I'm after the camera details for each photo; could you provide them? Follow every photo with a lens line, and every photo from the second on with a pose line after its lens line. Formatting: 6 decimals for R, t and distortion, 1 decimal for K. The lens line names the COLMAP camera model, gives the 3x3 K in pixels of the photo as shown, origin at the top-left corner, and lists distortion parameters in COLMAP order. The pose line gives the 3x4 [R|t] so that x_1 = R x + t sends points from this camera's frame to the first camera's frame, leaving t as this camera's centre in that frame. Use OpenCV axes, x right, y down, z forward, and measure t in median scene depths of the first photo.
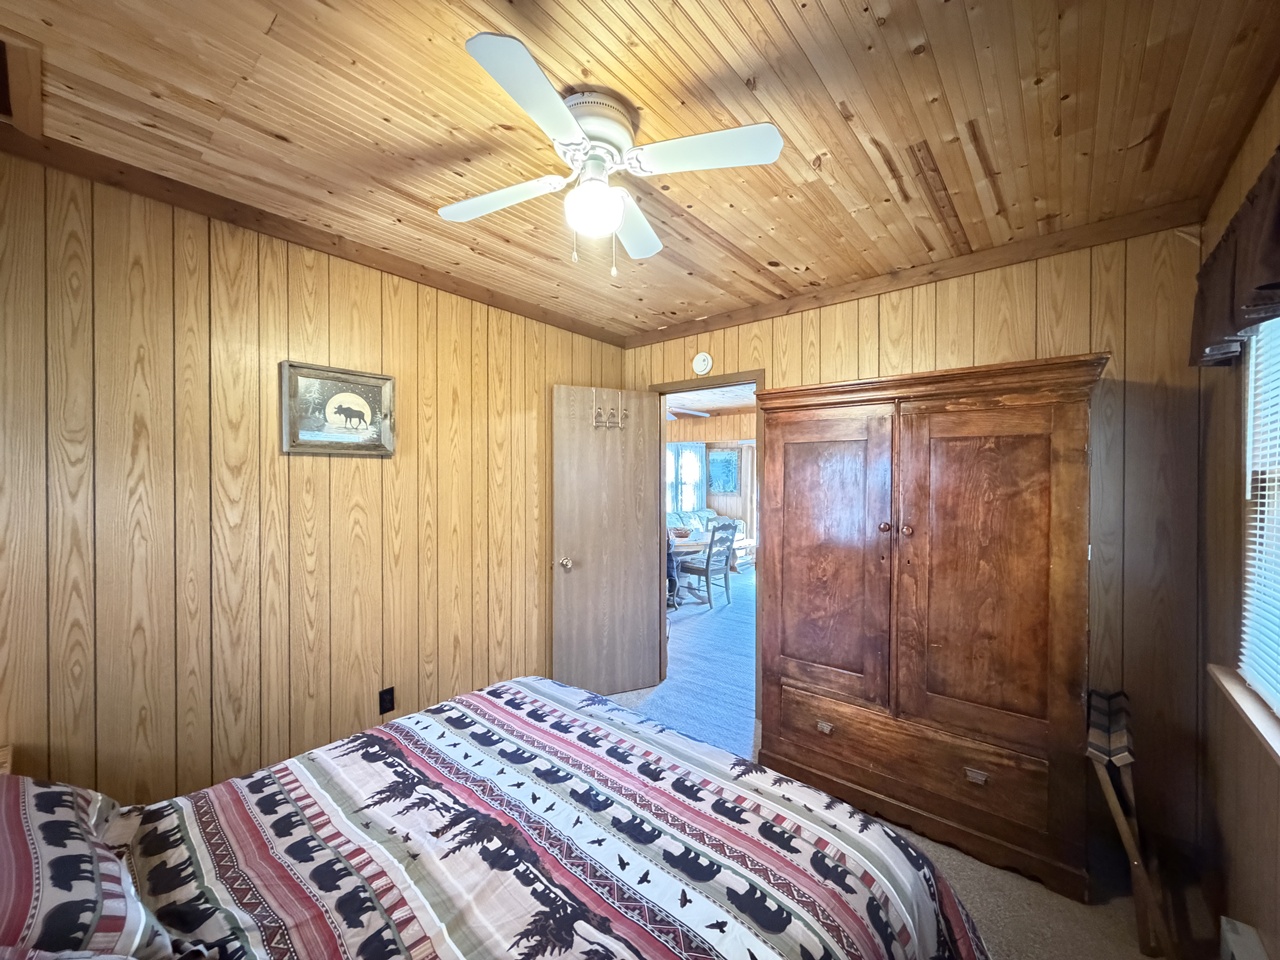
lens RADIAL K [[506.4, 0, 637.6], [0, 506.4, 479.8], [0, 0, 1]] dist [0.000313, -0.000495]
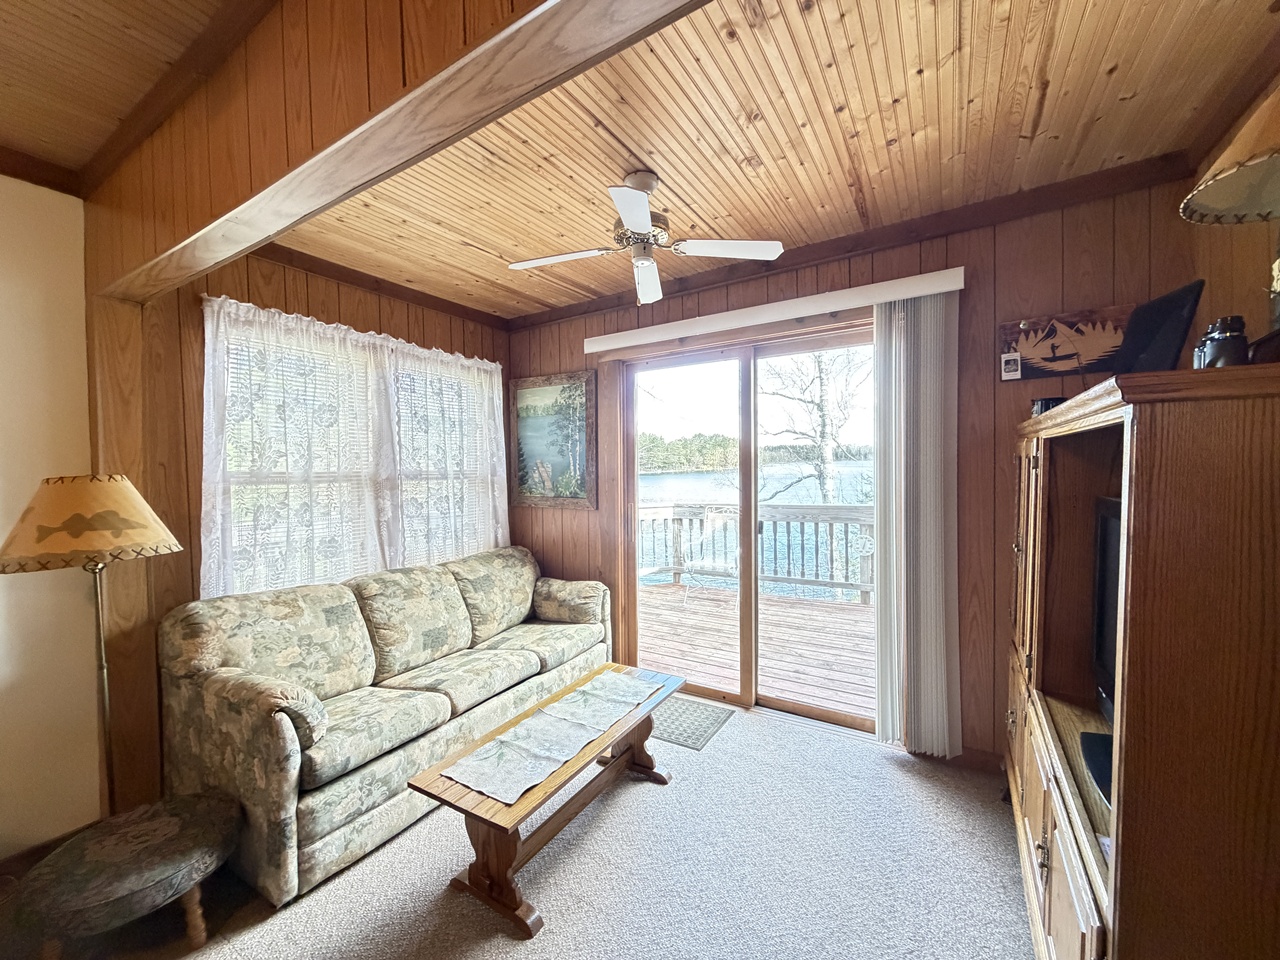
lens RADIAL K [[506.4, 0, 637.6], [0, 506.4, 479.8], [0, 0, 1]] dist [0.000313, -0.000495]
pose [[0.987992, -0.023176, 0.152756, 0.218861], [0.021450, 0.999686, 0.012937, 0.010706], [-0.153008, -0.009505, 0.988179, 0.805696]]
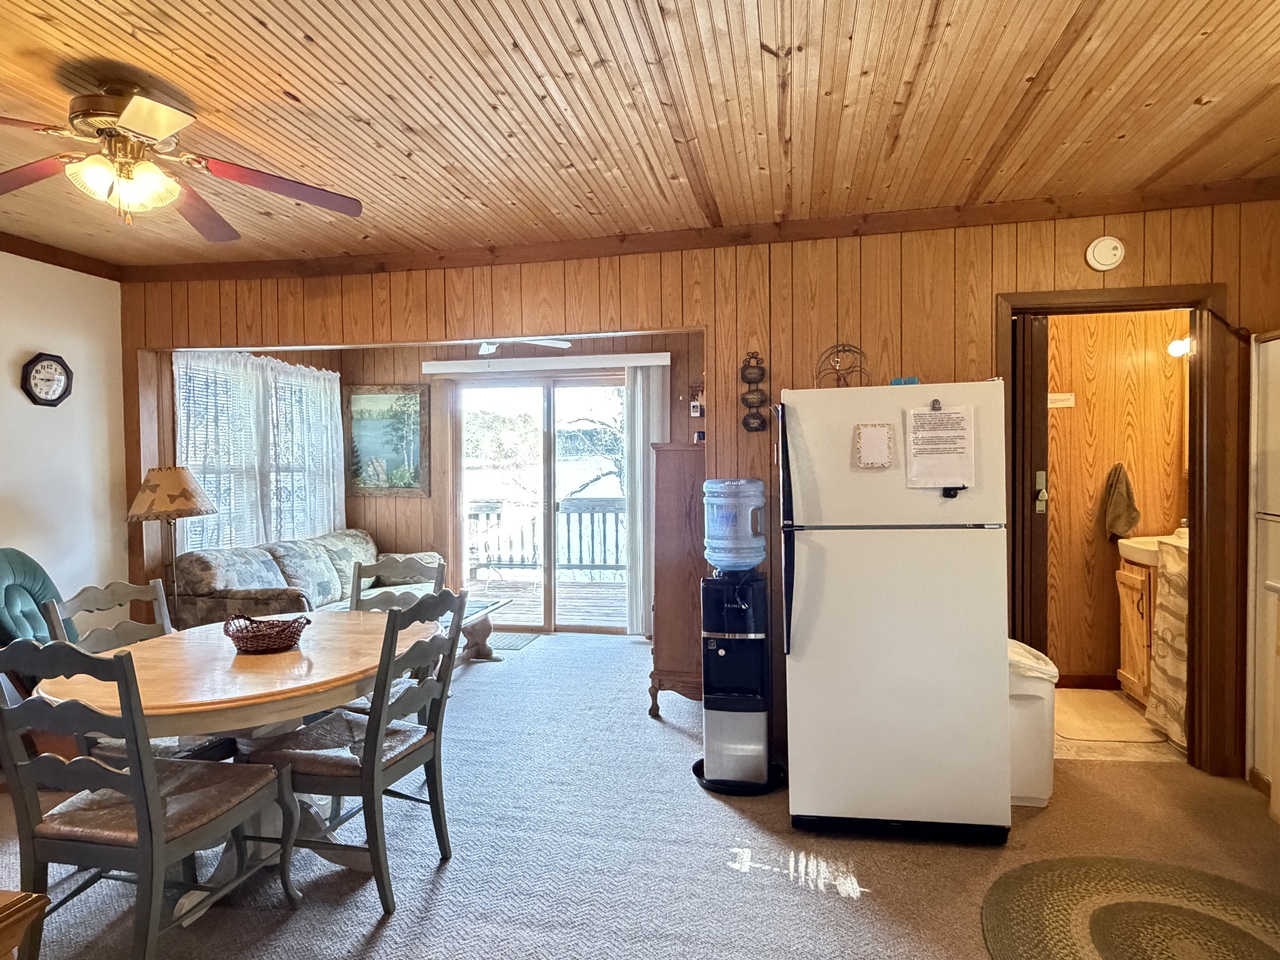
lens RADIAL K [[772.2, 0, 637.2], [0, 772.2, 485.2], [0, 0, 1]] dist [0.001484, -0.000877]
pose [[0.875049, -0.025514, 0.483361, 0.049398], [0.014529, 0.999544, 0.026459, 0.010157], [-0.483815, -0.016130, 0.875021, 0.417753]]
